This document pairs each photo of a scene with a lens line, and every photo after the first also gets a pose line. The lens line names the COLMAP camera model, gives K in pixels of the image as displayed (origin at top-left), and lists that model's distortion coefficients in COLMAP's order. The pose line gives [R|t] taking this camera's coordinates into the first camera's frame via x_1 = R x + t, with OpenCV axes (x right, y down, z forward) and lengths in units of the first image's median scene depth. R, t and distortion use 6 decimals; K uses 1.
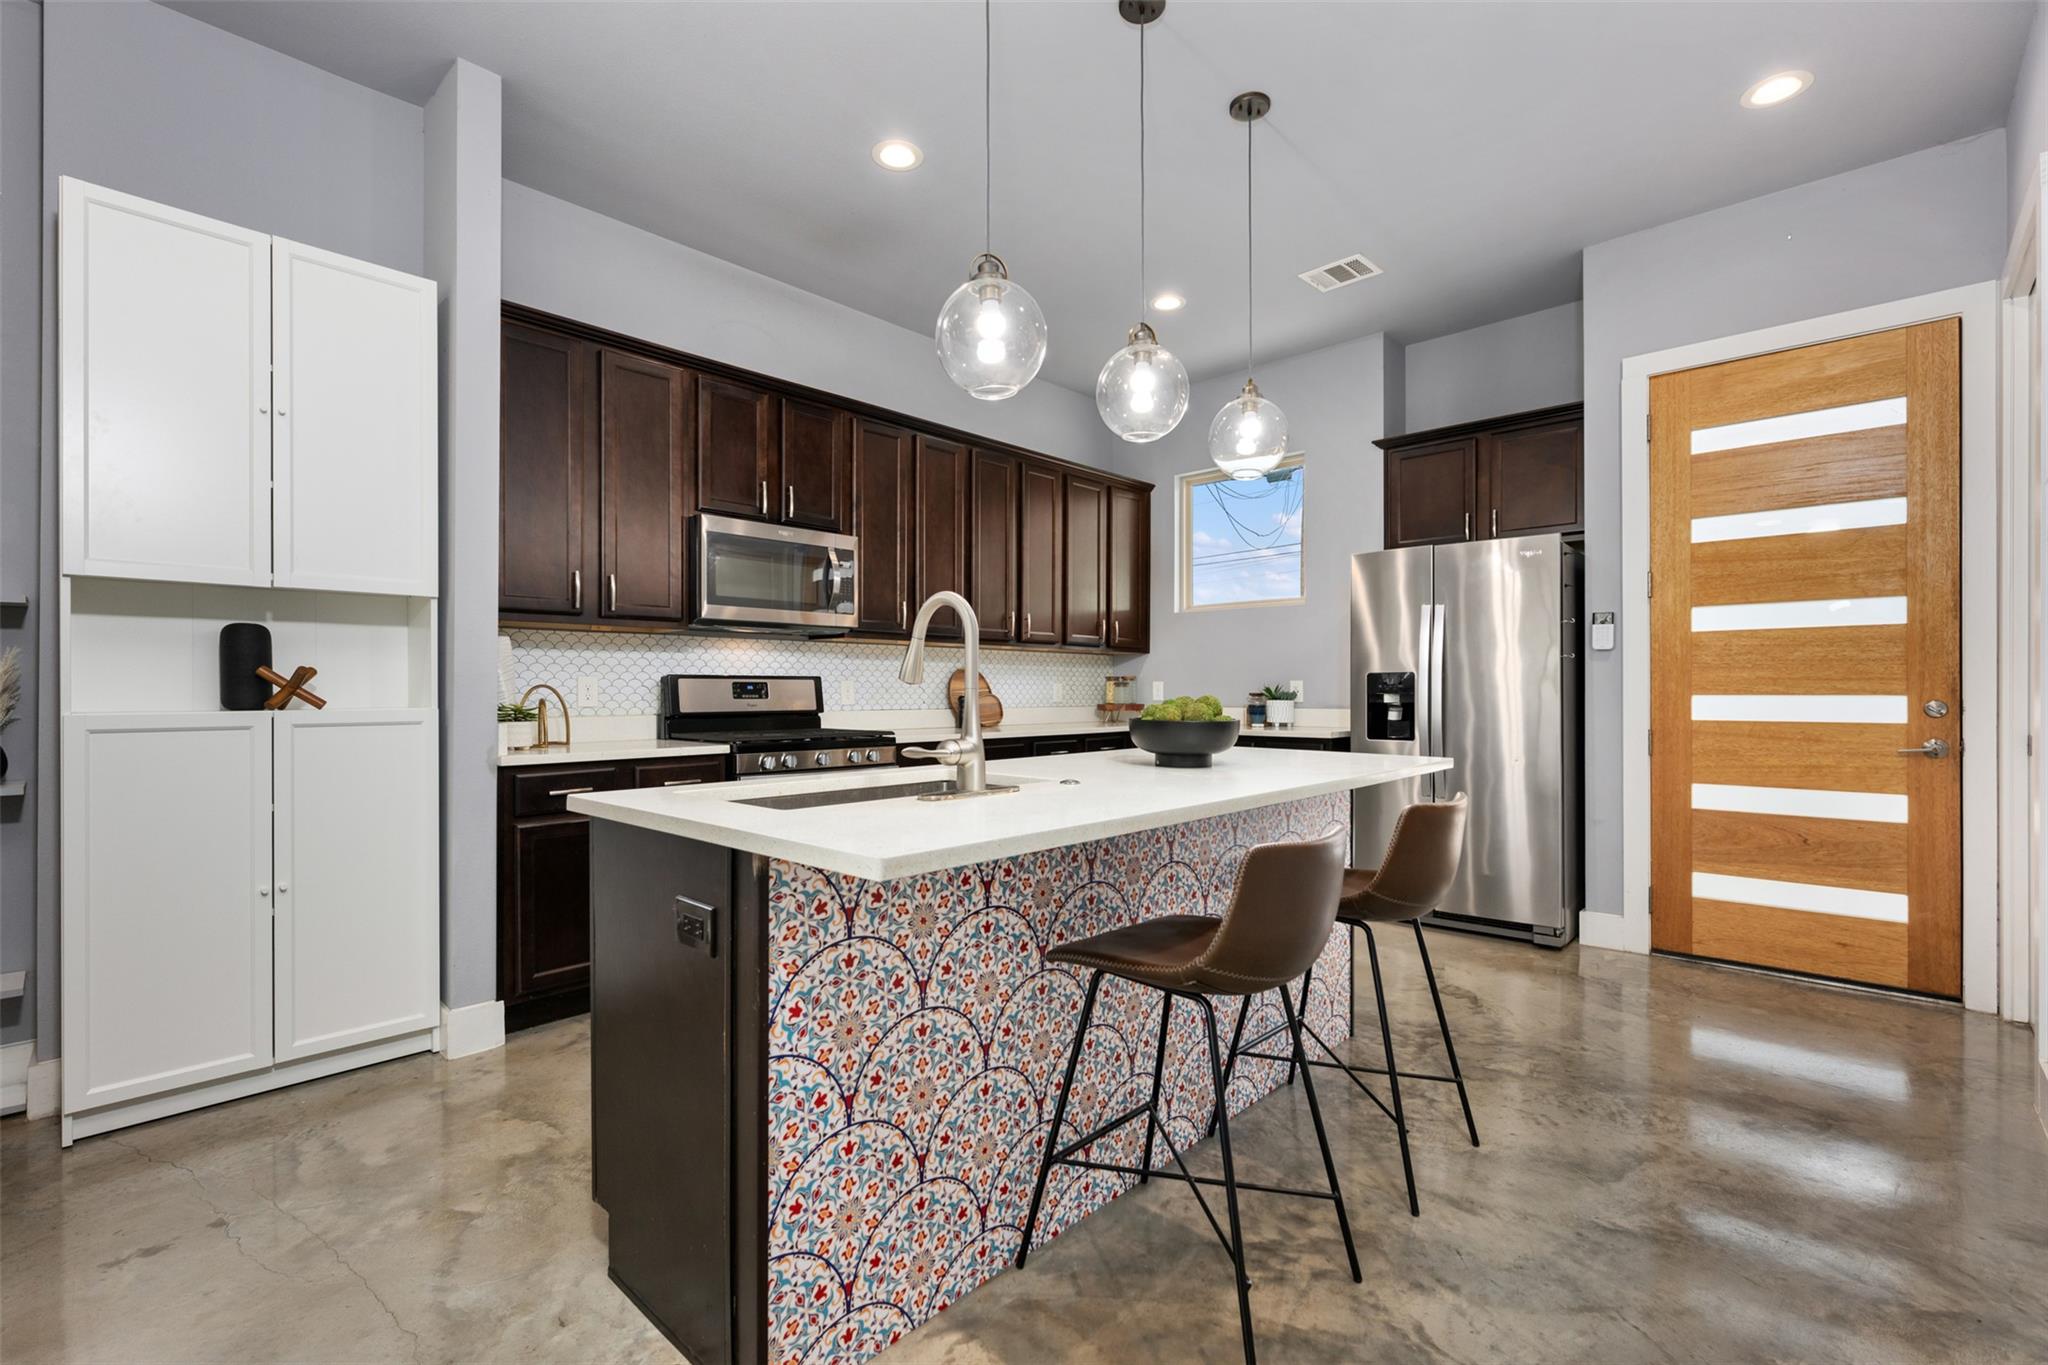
lens RADIAL K [[922.9, 0, 1024.7], [0, 922.9, 686.7], [0, 0, 1]] dist [0.023791, 0.000228]
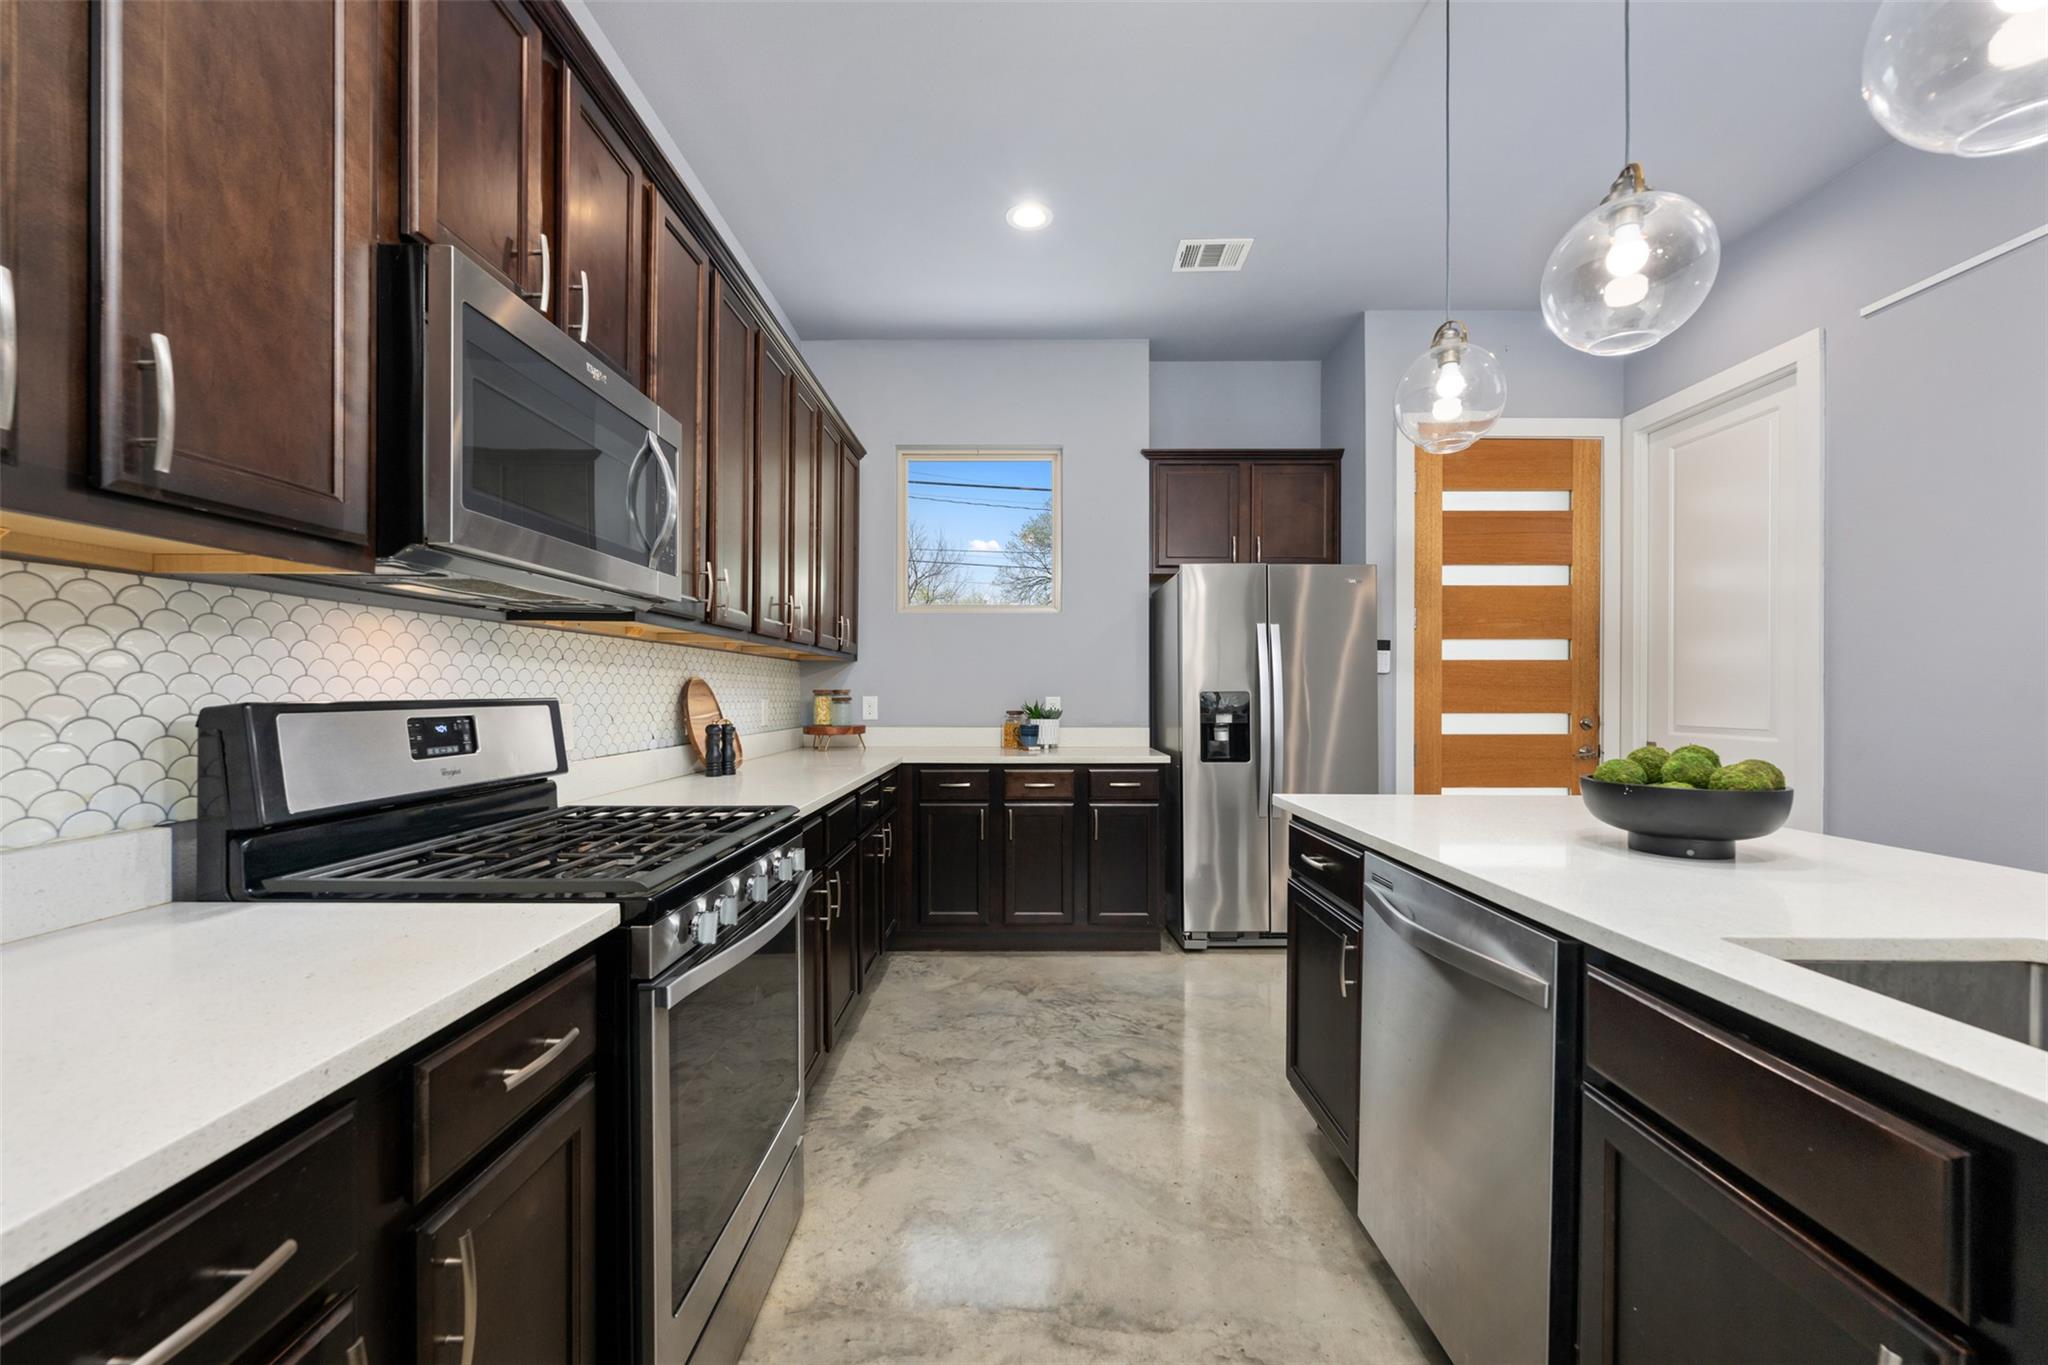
lens RADIAL K [[818.7, 0, 1019.0], [0, 818.7, 682.4], [0, 0, 1]] dist [-0.000809, 0.000459]
pose [[0.739087, 0.009309, 0.673546, -0.346208], [-0.005763, 0.999955, -0.007497, -0.018507], [-0.673586, 0.001660, 0.739107, 0.546392]]
